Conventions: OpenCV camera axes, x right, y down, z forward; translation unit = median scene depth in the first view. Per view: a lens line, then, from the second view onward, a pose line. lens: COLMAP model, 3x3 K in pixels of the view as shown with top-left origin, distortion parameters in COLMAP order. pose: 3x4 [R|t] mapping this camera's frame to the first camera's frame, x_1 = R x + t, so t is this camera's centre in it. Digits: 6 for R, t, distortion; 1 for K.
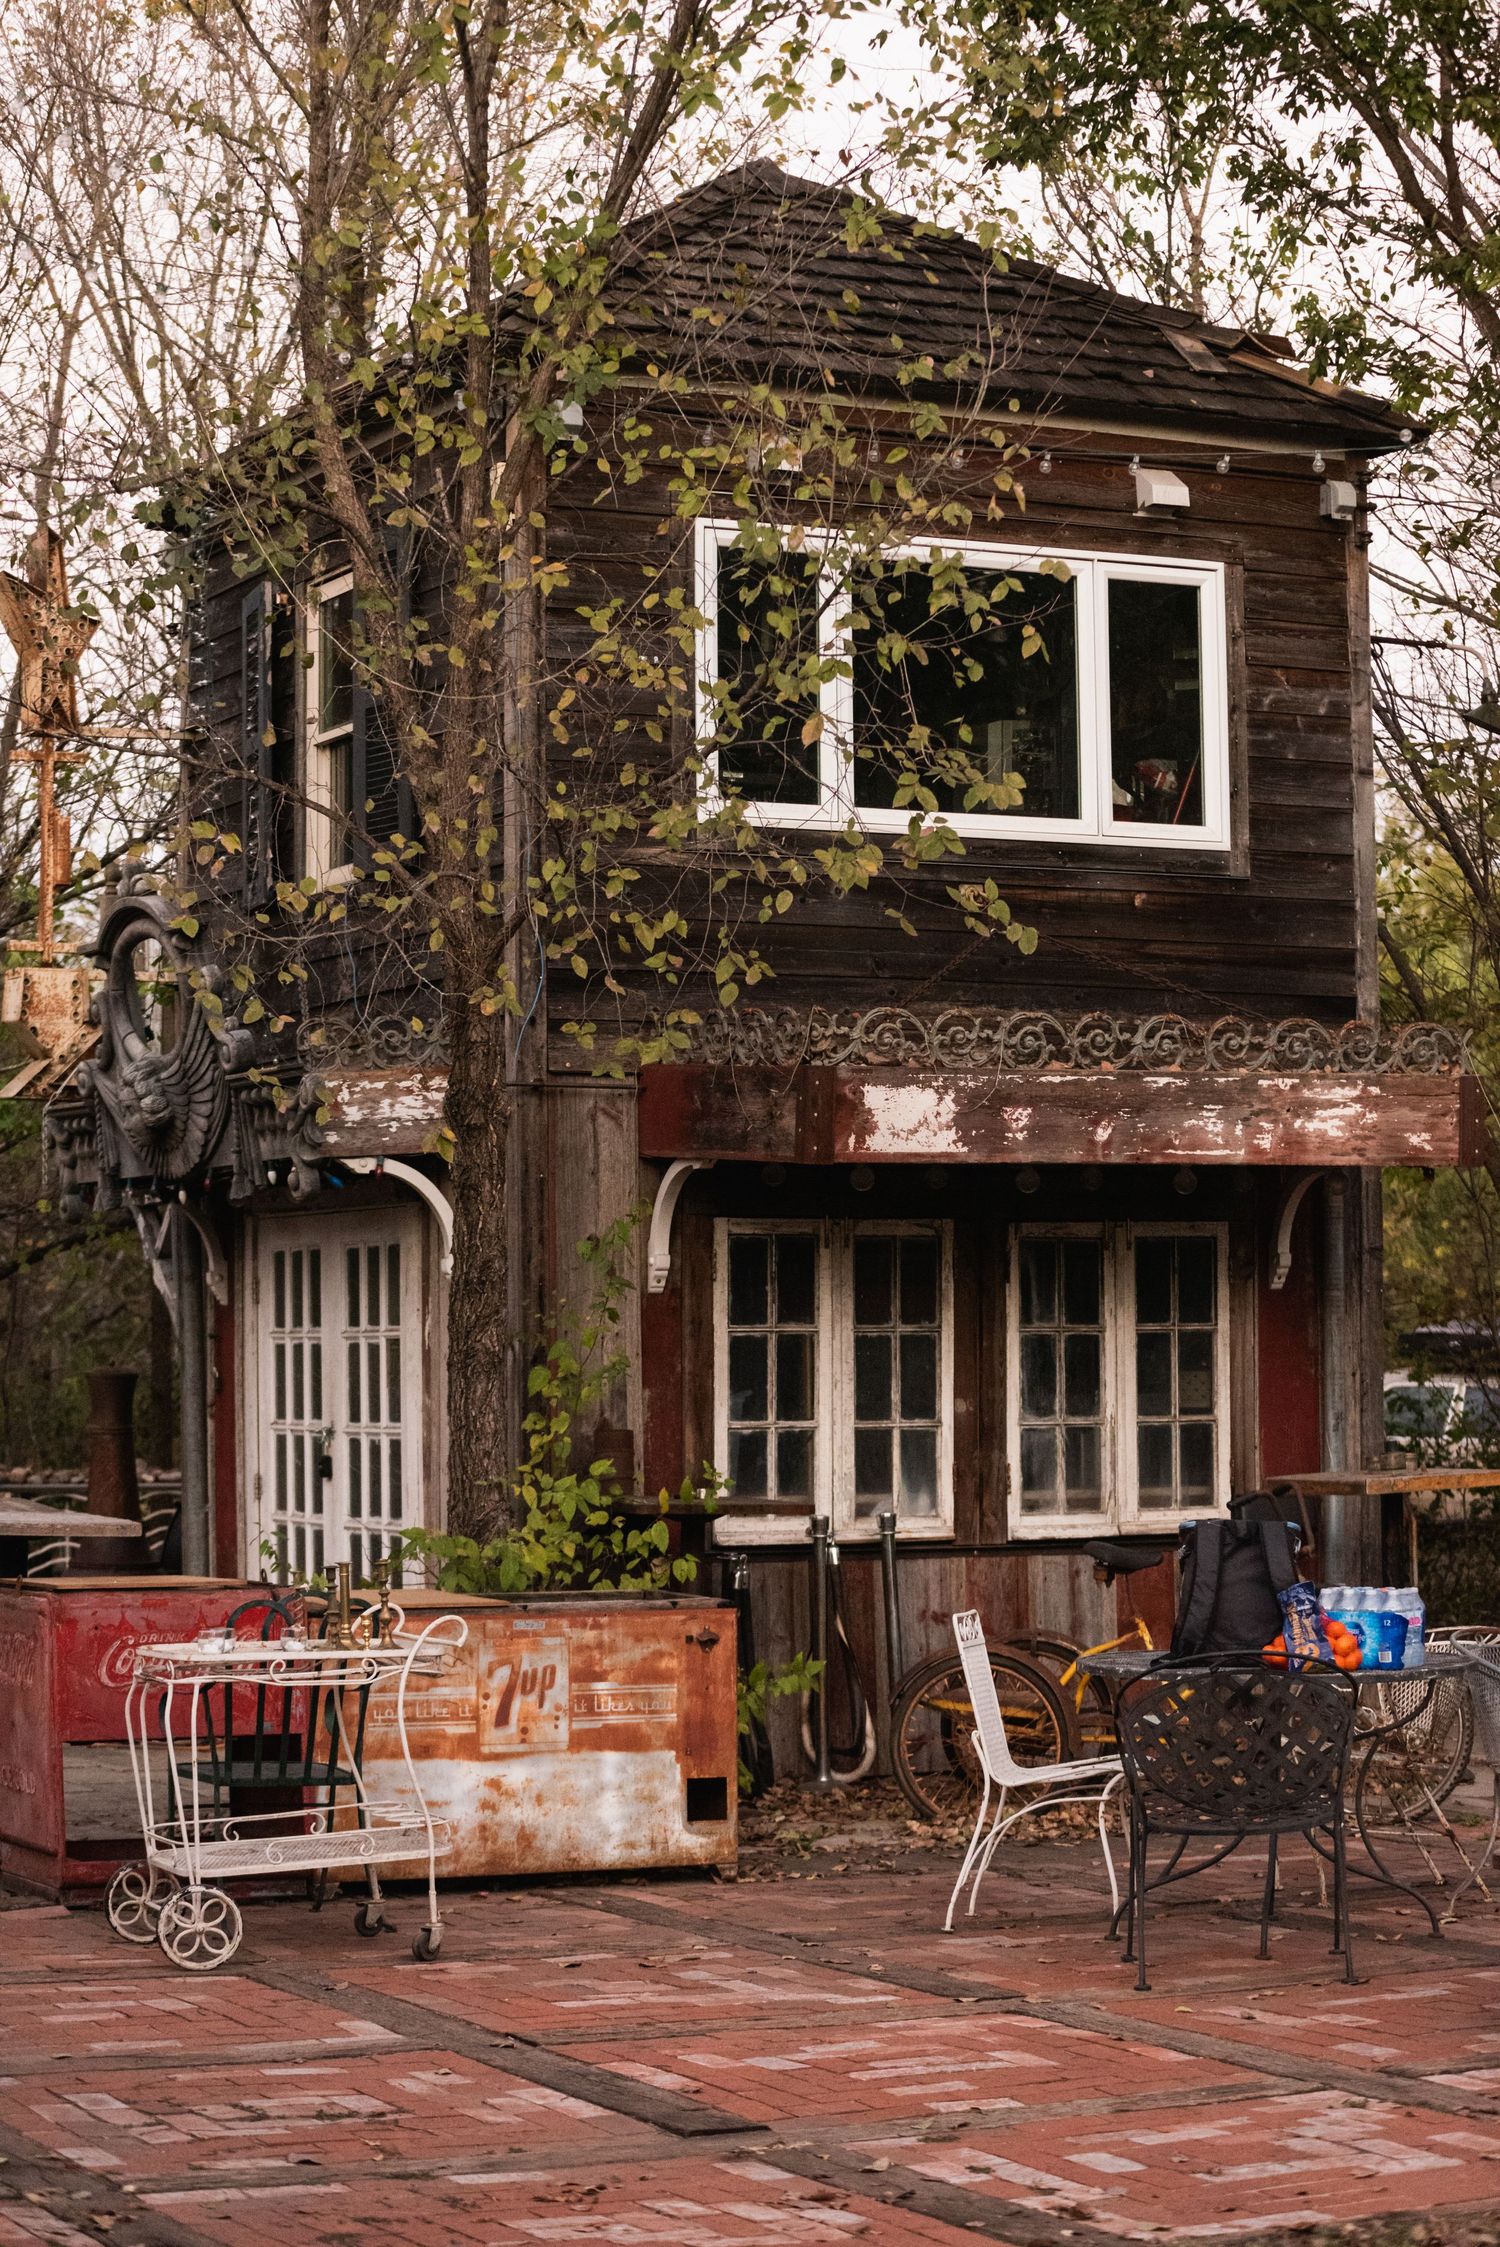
lens RADIAL K [[4813.0, 0, 776.3], [0, 4813.0, 1117.7], [0, 0, 1]] dist [-0.593675, 0.940061]
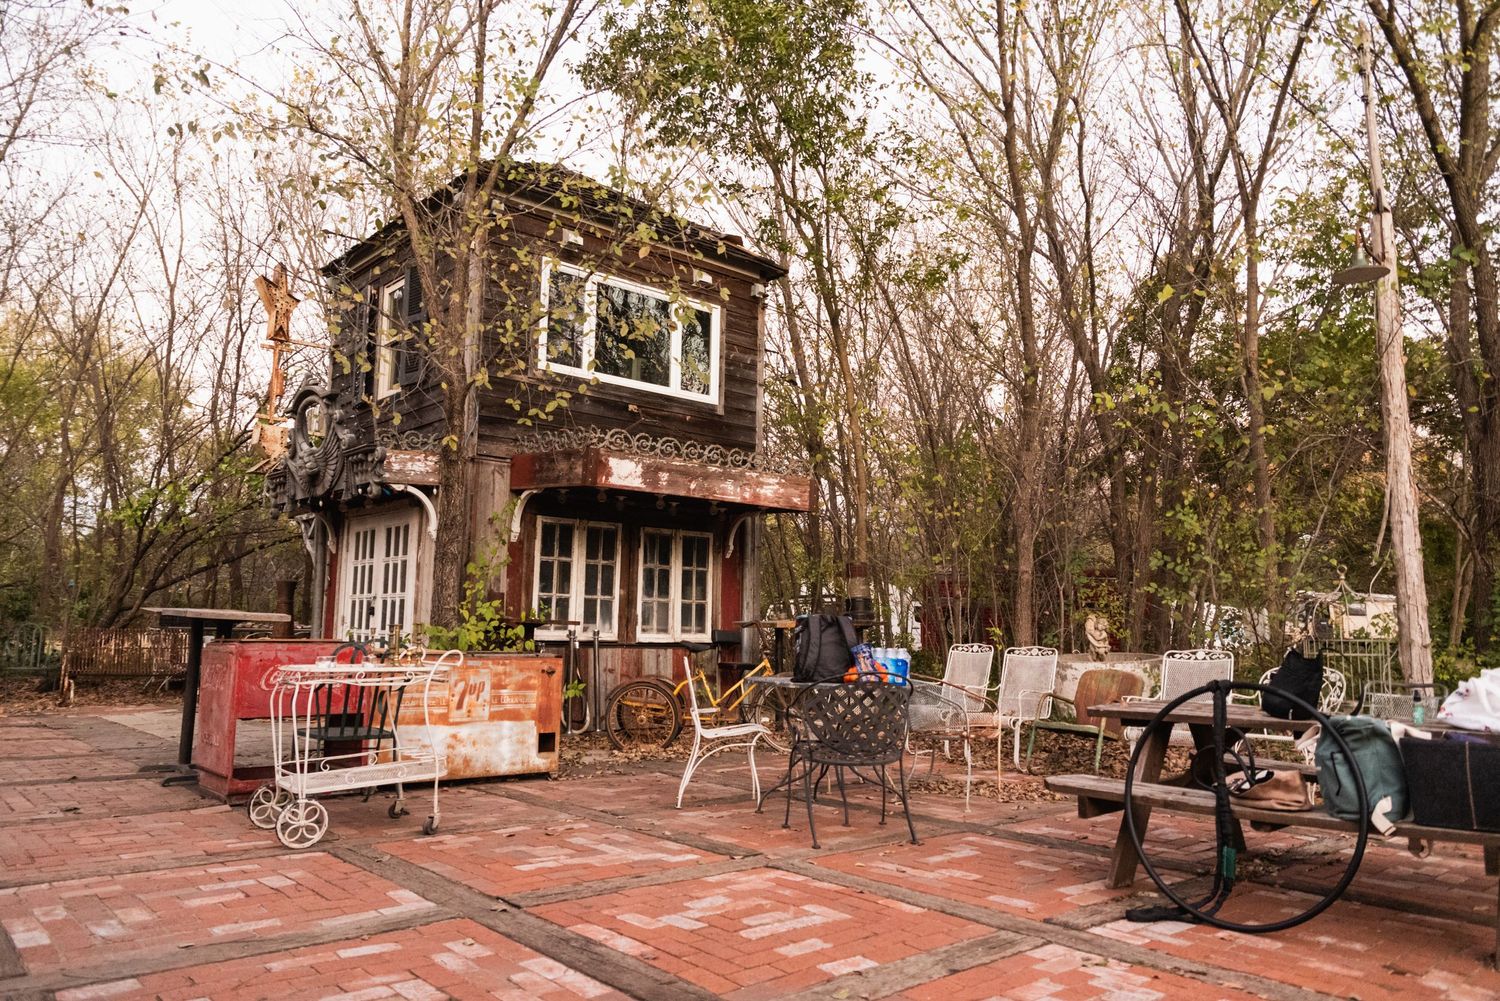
lens RADIAL K [[1062.6, 0, 750.0], [0, 1062.6, 500.5], [0, 0, 1]] dist [-0.001705, 0.000055]
pose [[0.965060, 0.056873, 0.255782, -0.050609], [-0.037694, 0.996140, -0.079273, 0.055523], [-0.259303, 0.066862, 0.963479, 0.410682]]
